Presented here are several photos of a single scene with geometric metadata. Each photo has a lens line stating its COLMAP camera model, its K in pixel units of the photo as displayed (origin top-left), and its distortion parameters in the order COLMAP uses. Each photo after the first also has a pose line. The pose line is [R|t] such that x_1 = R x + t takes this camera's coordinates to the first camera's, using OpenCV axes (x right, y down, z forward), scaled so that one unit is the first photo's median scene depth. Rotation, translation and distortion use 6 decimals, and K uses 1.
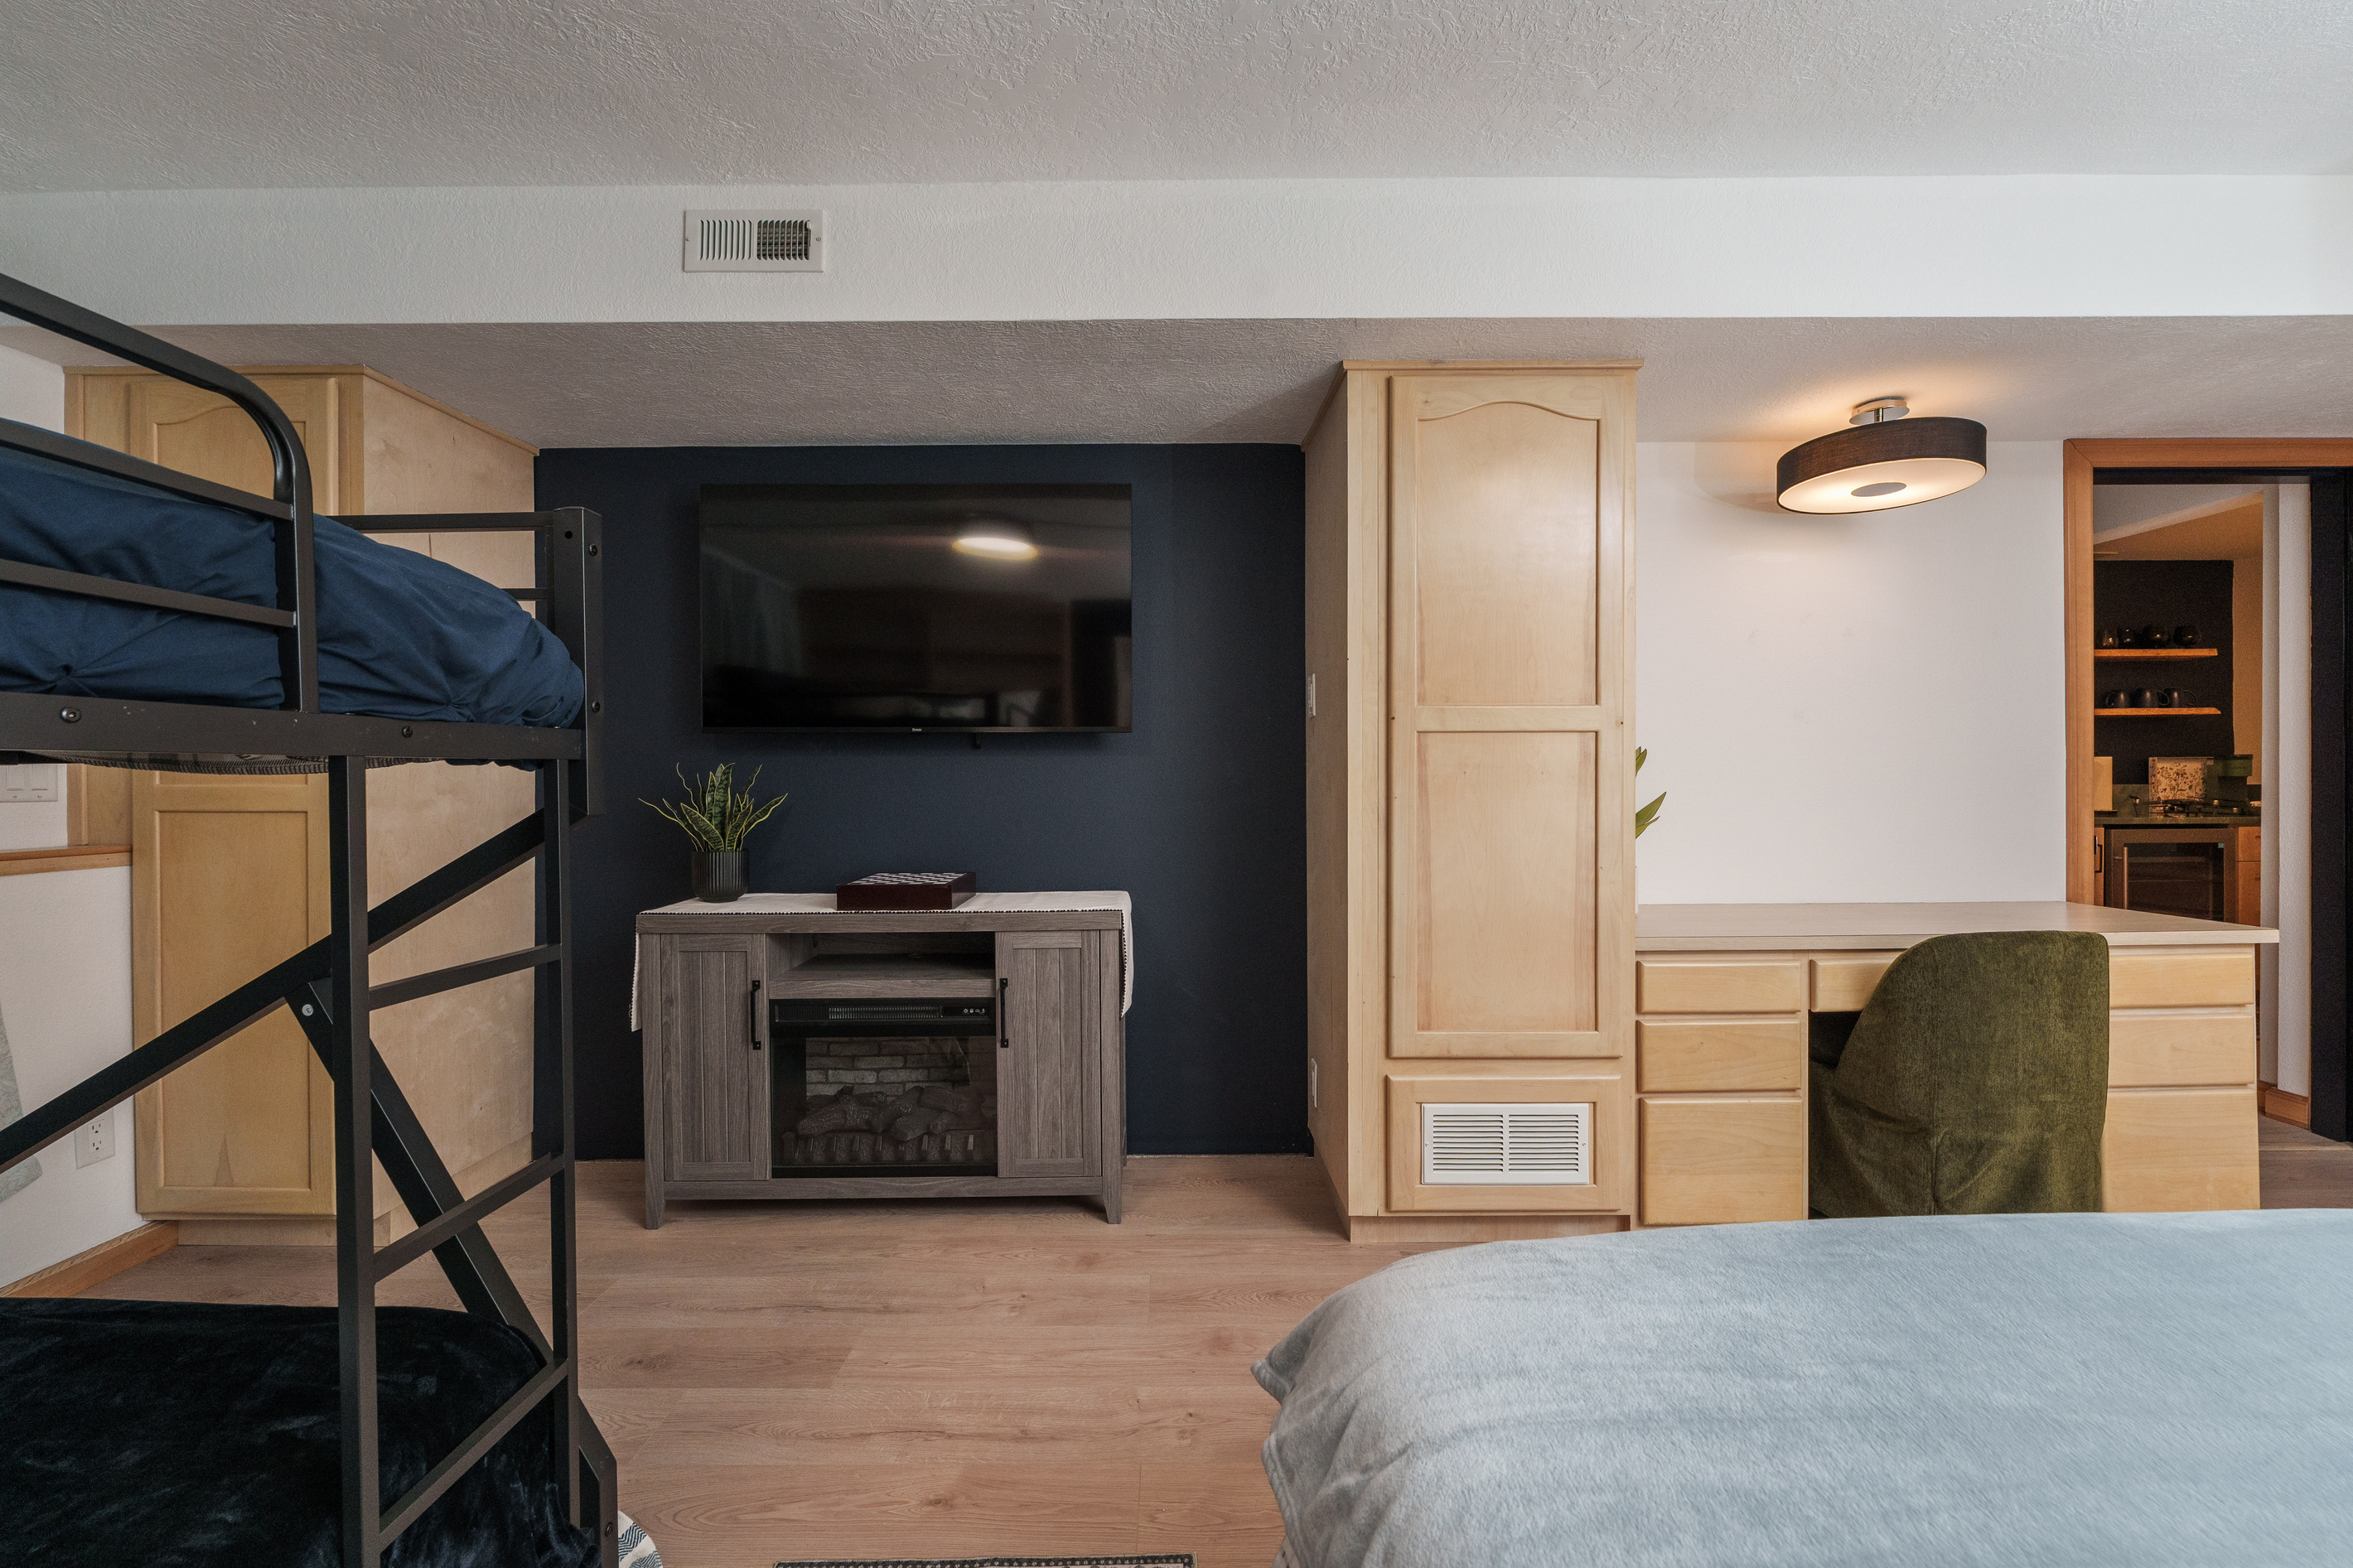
lens RADIAL K [[984.0, 0, 1163.4], [0, 984.0, 795.5], [0, 0, 1]] dist [-0.007725, -0.000045]
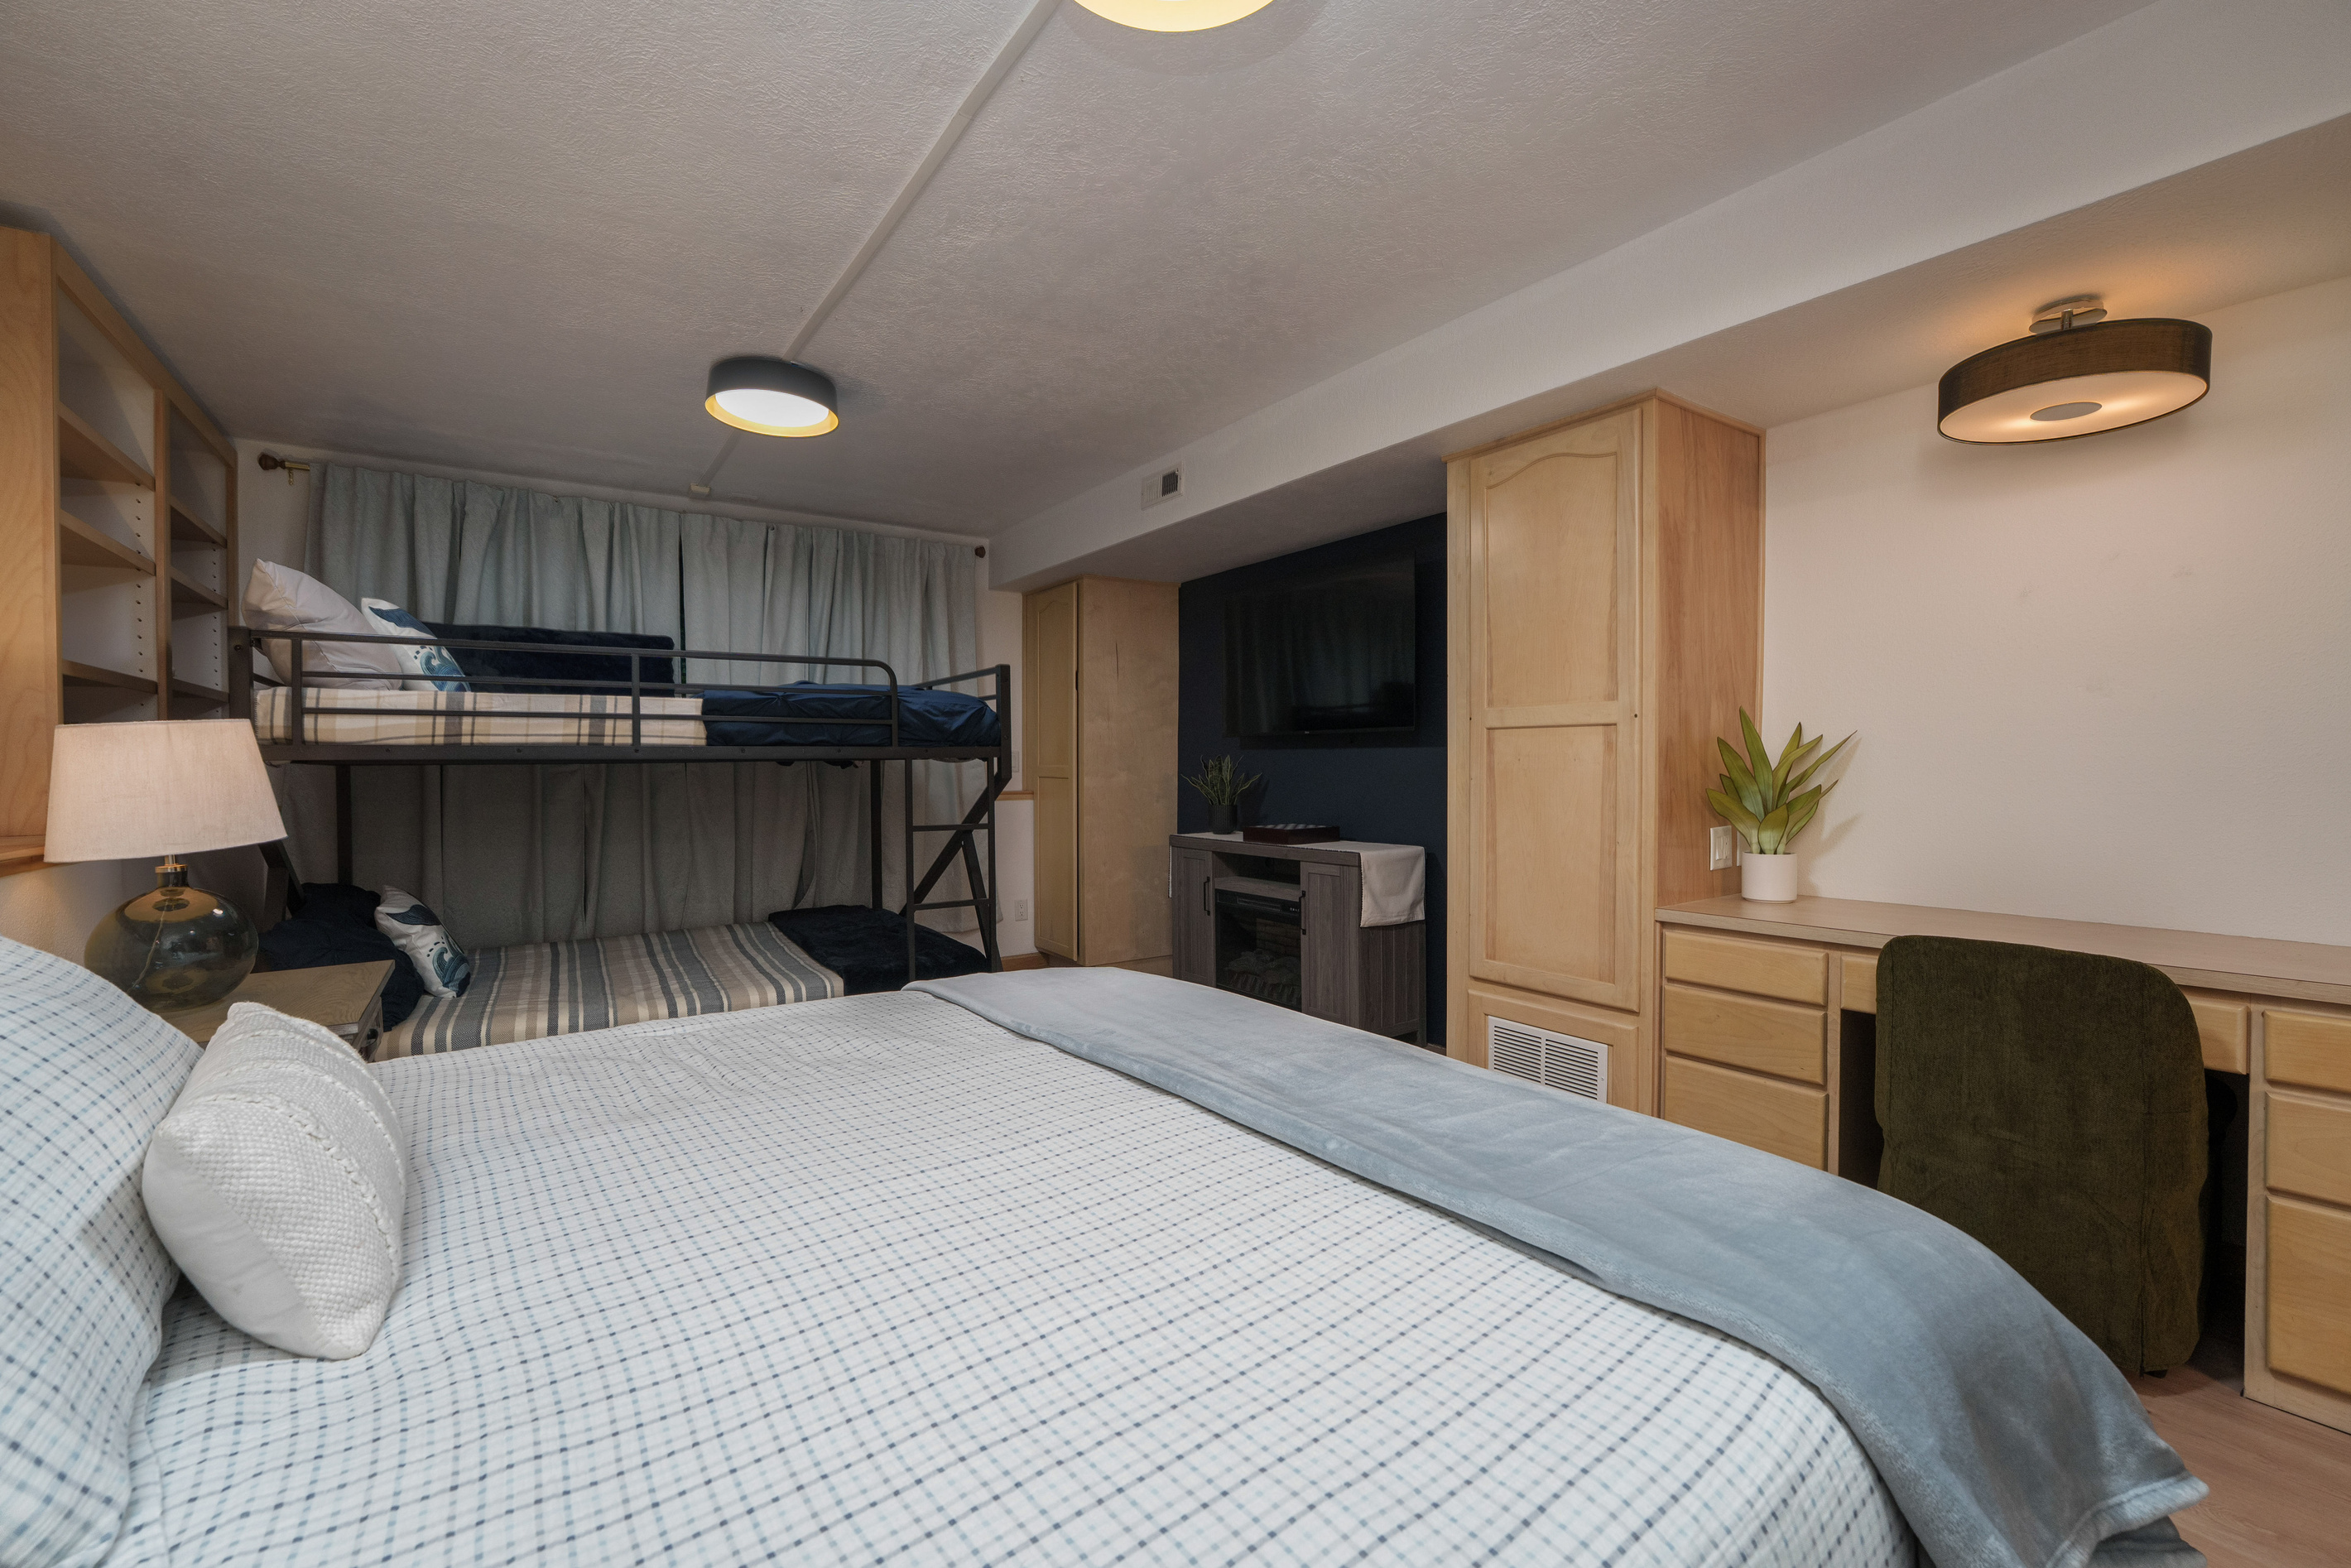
lens RADIAL K [[983.4, 0, 1162.4], [0, 983.4, 795.5], [0, 0, 1]] dist [-0.007725, -0.000045]
pose [[0.564682, 0.026627, -0.824879, 1.083045], [-0.011153, 0.999634, 0.024633, -0.003741], [0.825233, -0.004710, 0.564772, -0.086887]]
